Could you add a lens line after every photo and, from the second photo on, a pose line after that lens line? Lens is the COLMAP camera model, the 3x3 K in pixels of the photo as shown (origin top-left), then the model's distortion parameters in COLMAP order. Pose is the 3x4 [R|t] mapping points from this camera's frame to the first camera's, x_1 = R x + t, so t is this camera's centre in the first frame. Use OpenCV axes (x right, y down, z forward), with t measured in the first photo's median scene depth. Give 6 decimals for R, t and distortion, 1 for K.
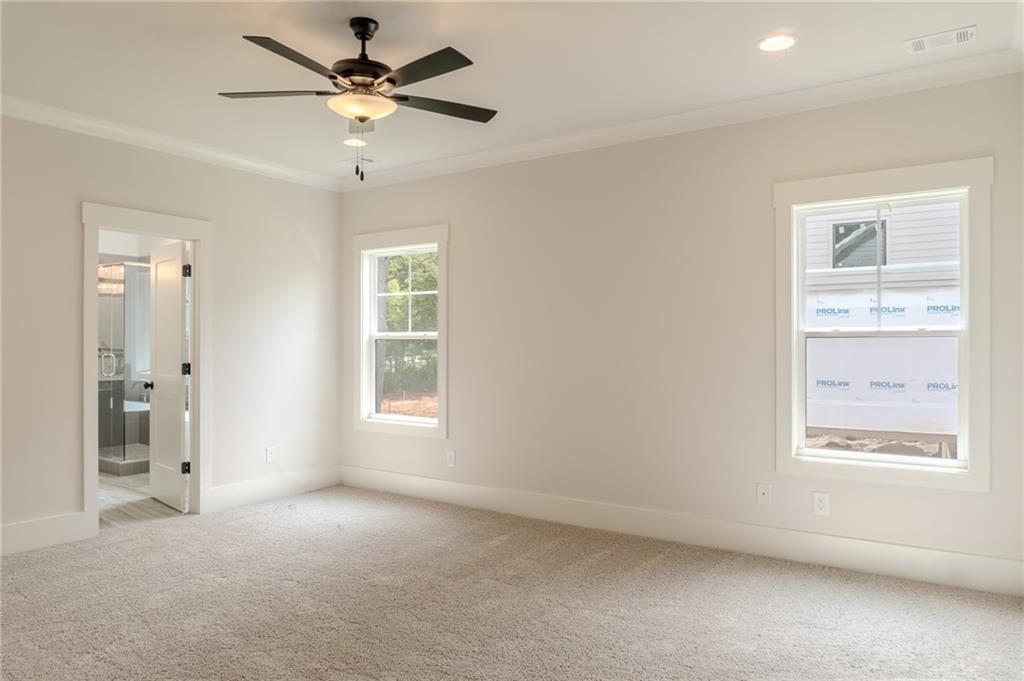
lens RADIAL K [[704.1, 0, 529.4], [0, 704.1, 343.0], [0, 0, 1]] dist [-0.033522, -0.001065]
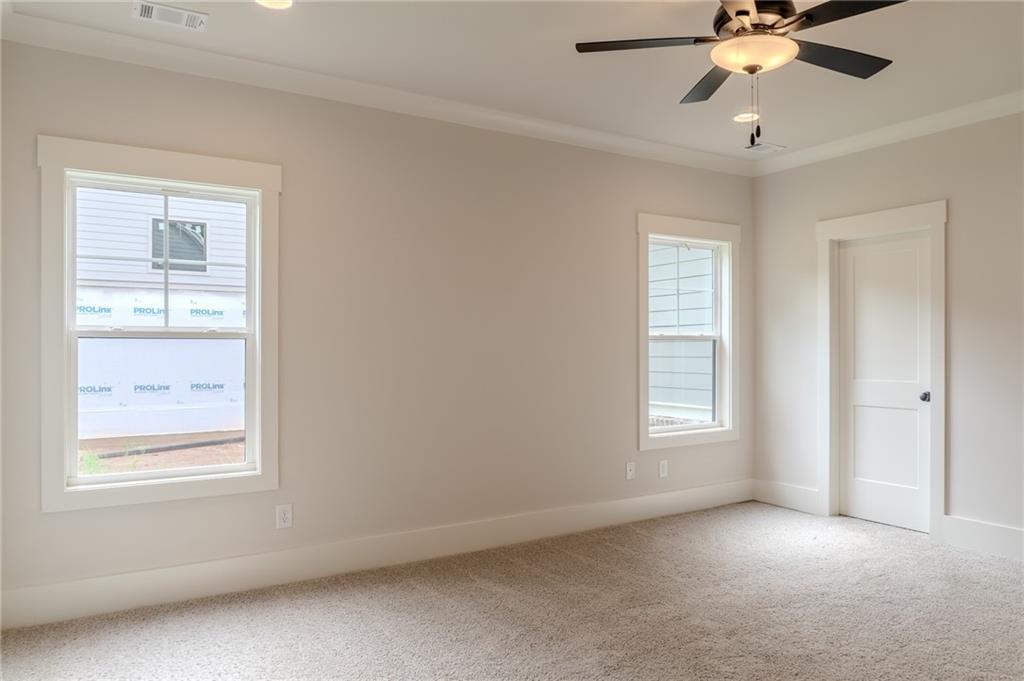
lens RADIAL K [[678.8, 0, 512.0], [0, 678.8, 340.5], [0, 0, 1]] dist [0.073379, -0.000052]
pose [[0.419487, 0.006564, 0.907738, -0.205489], [-0.000263, 0.999975, -0.007109, 0.000541], [-0.907761, 0.002743, 0.419478, 0.175092]]
